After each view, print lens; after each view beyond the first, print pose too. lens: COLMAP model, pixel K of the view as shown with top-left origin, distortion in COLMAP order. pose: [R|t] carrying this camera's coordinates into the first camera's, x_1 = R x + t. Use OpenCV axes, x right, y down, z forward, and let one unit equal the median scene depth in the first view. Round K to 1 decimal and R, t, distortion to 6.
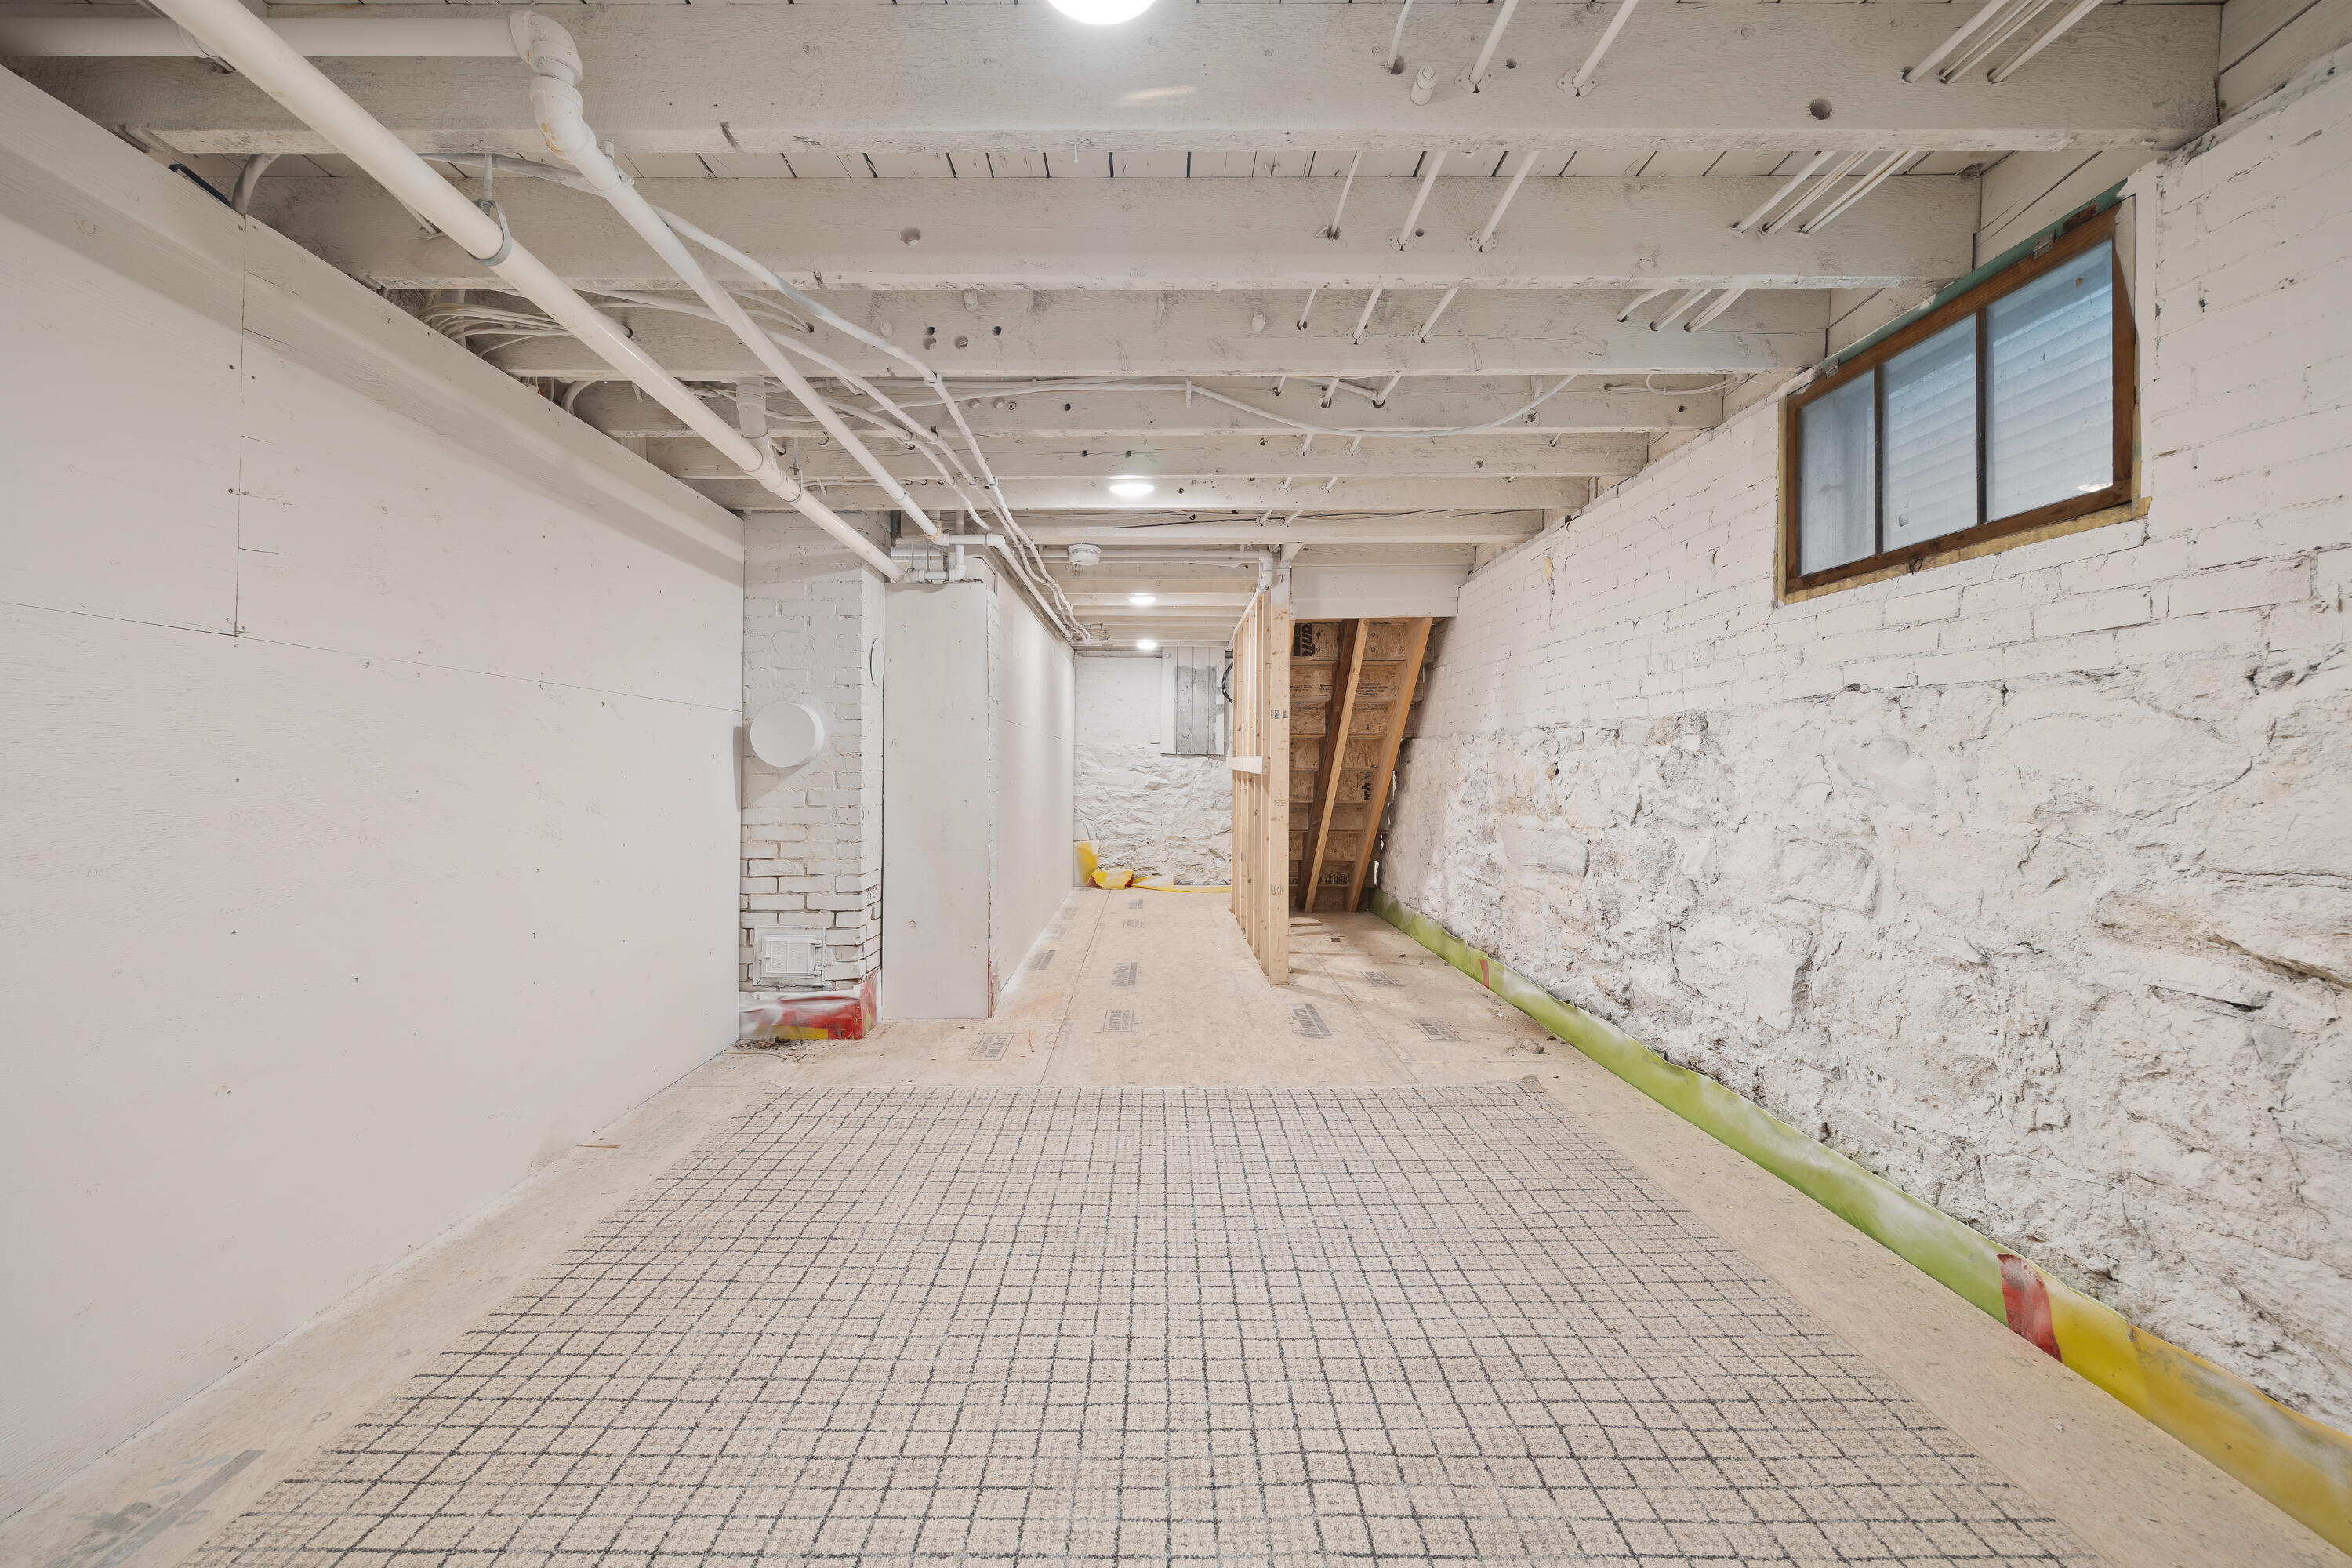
lens RADIAL K [[956.2, 0, 1183.7], [0, 956.2, 778.7], [0, 0, 1]] dist [0.001839, 0.000222]
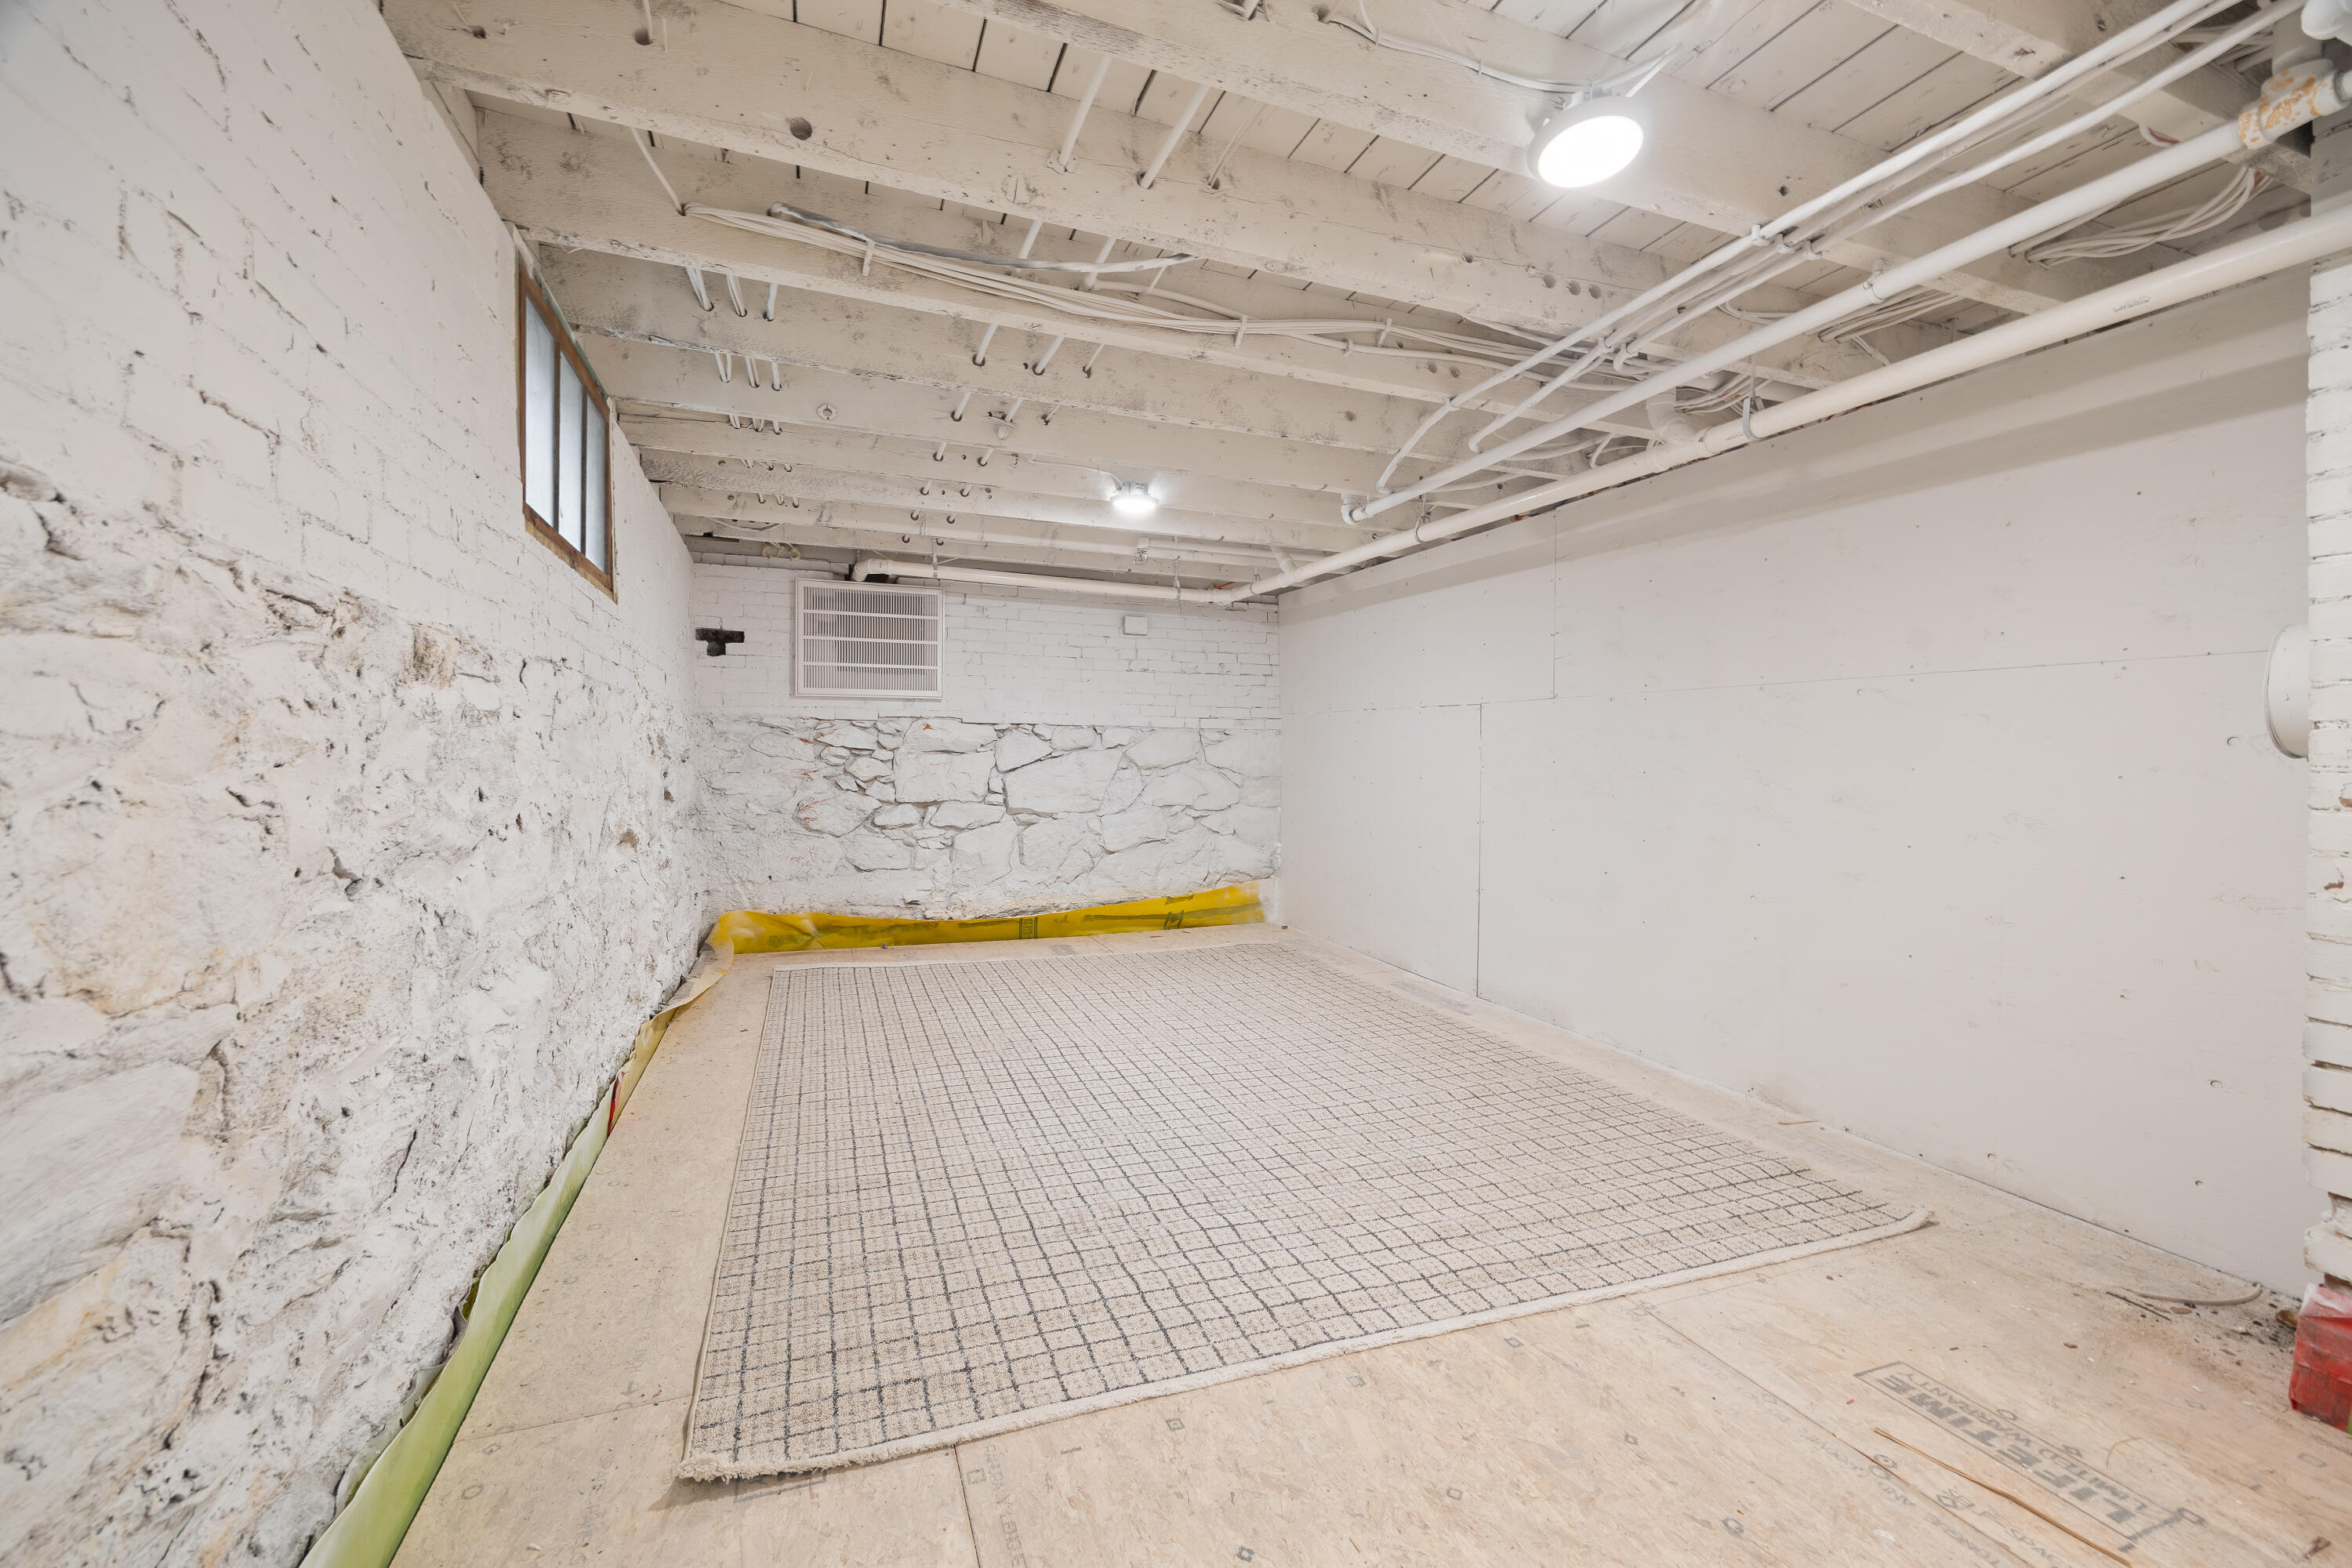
lens RADIAL K [[956.2, 0, 1214.8], [0, 956.2, 763.6], [0, 0, 1]] dist [0.001839, 0.000222]
pose [[-0.926482, -0.005827, -0.376293, 0.512193], [-0.013506, 0.999751, 0.017772, -0.018227], [0.376096, 0.021548, -0.926330, 2.416482]]
